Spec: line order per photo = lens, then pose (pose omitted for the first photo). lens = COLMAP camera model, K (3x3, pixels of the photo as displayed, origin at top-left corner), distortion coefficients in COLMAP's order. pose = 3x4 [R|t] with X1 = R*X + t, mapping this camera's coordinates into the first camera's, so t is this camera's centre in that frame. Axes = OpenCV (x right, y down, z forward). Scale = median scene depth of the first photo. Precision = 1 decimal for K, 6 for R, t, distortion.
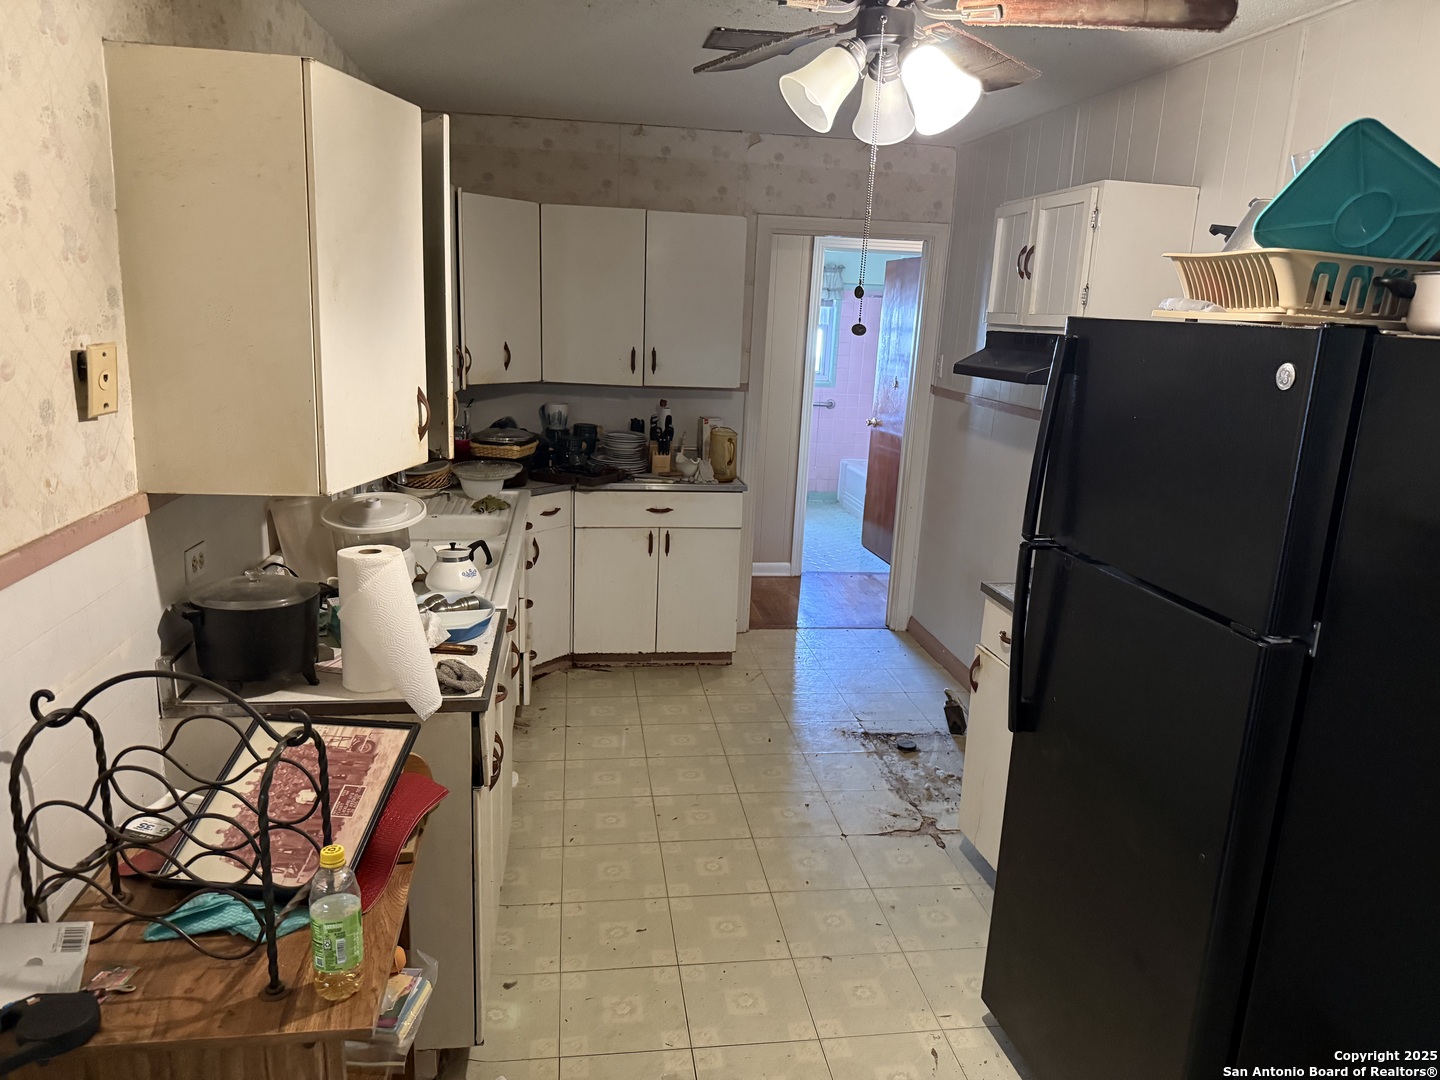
lens RADIAL K [[1020.2, 0, 718.8], [0, 1020.2, 541.0], [0, 0, 1]] dist [0.003542, -0.000885]
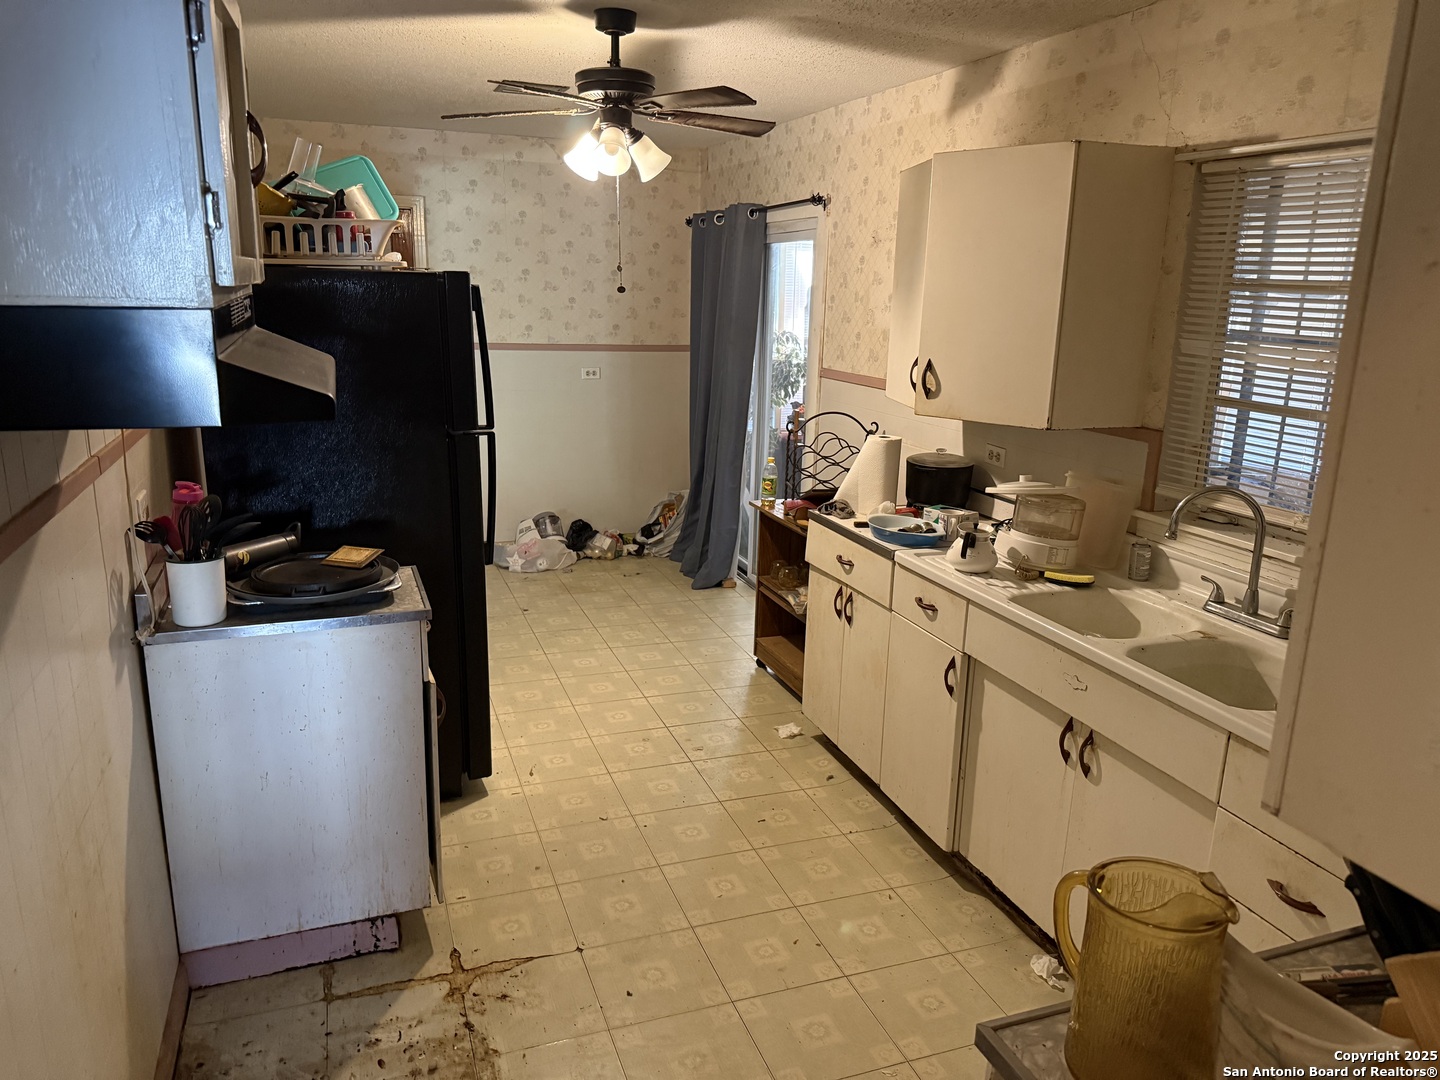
lens RADIAL K [[1020.2, 0, 719.7], [0, 1020.2, 539.0], [0, 0, 1]] dist [0.003542, -0.000885]
pose [[-0.976530, -0.017406, -0.214678, 0.209672], [-0.115288, 0.884160, 0.452736, -0.391233], [0.181930, 0.466860, -0.865415, 1.695387]]
